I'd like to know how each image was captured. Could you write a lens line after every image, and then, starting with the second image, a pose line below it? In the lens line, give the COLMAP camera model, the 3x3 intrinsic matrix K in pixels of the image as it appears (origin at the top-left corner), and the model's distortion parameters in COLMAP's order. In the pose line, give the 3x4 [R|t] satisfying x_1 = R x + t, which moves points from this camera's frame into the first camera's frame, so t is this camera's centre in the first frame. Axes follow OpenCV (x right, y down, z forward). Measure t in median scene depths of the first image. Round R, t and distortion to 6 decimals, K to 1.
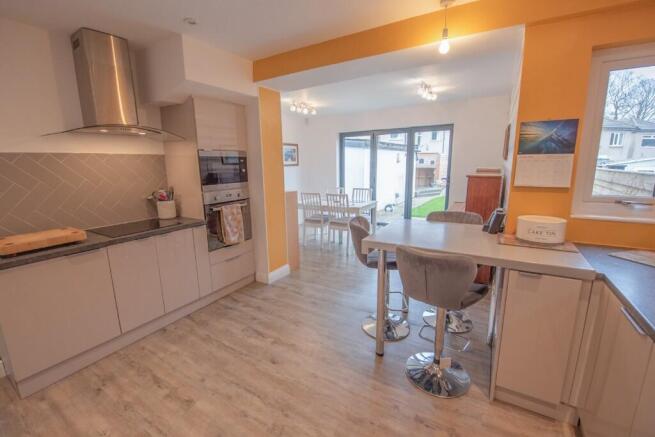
lens RADIAL K [[276.4, 0, 307.1], [0, 276.4, 215.6], [0, 0, 1]] dist [-0.019470, -0.002079]
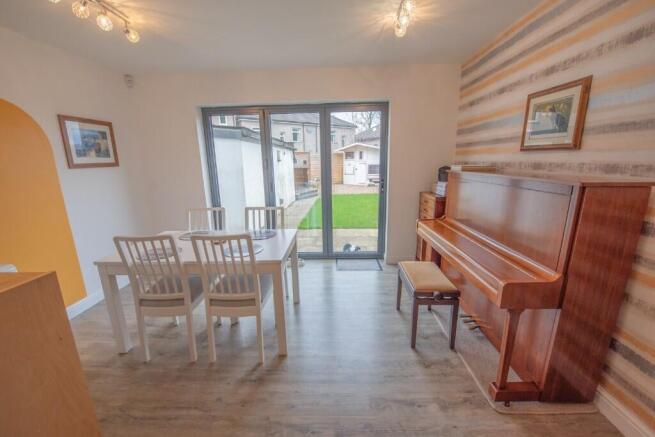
lens RADIAL K [[265.1, 0, 324.9], [0, 265.1, 219.1], [0, 0, 1]] dist [-0.017461, -0.000557]
pose [[0.846900, -0.110890, 0.520062, 0.065122], [0.102496, 0.993716, 0.044975, -0.166479], [-0.521781, 0.015215, 0.852944, 0.970583]]
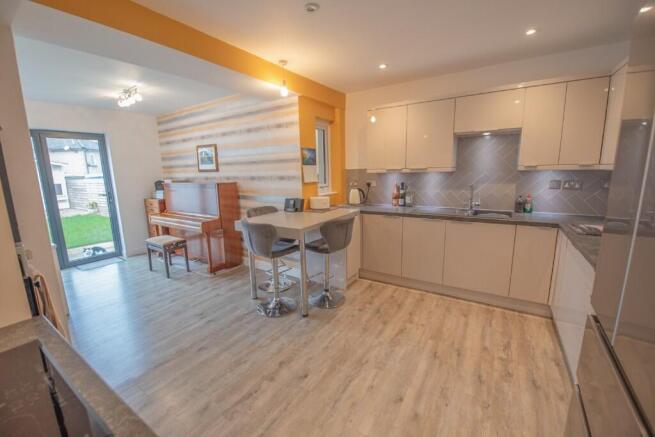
lens RADIAL K [[276.4, 0, 321.1], [0, 276.4, 221.2], [0, 0, 1]] dist [-0.019470, -0.002079]
pose [[0.002919, -0.162528, 0.986700, -0.722270], [0.212211, 0.964331, 0.158216, -0.088055], [-0.977219, 0.208927, 0.037305, 0.598147]]
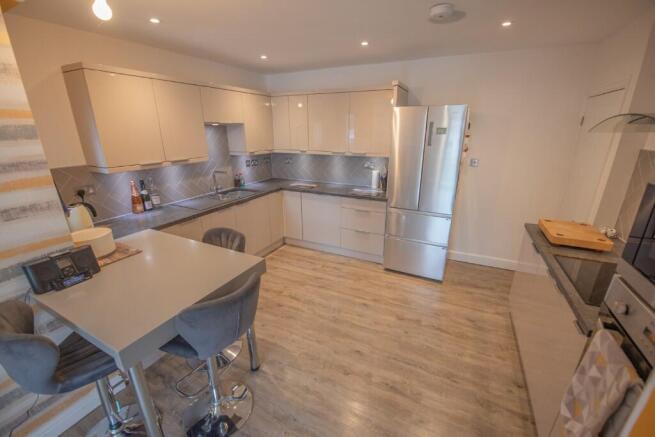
lens RADIAL K [[276.4, 0, 330.4], [0, 276.4, 220.4], [0, 0, 1]] dist [-0.019470, -0.002079]
pose [[-0.988678, 0.067745, -0.133891, 0.072112], [-0.006388, 0.872474, 0.488618, -0.333563], [0.149918, 0.483941, -0.862163, 1.245439]]
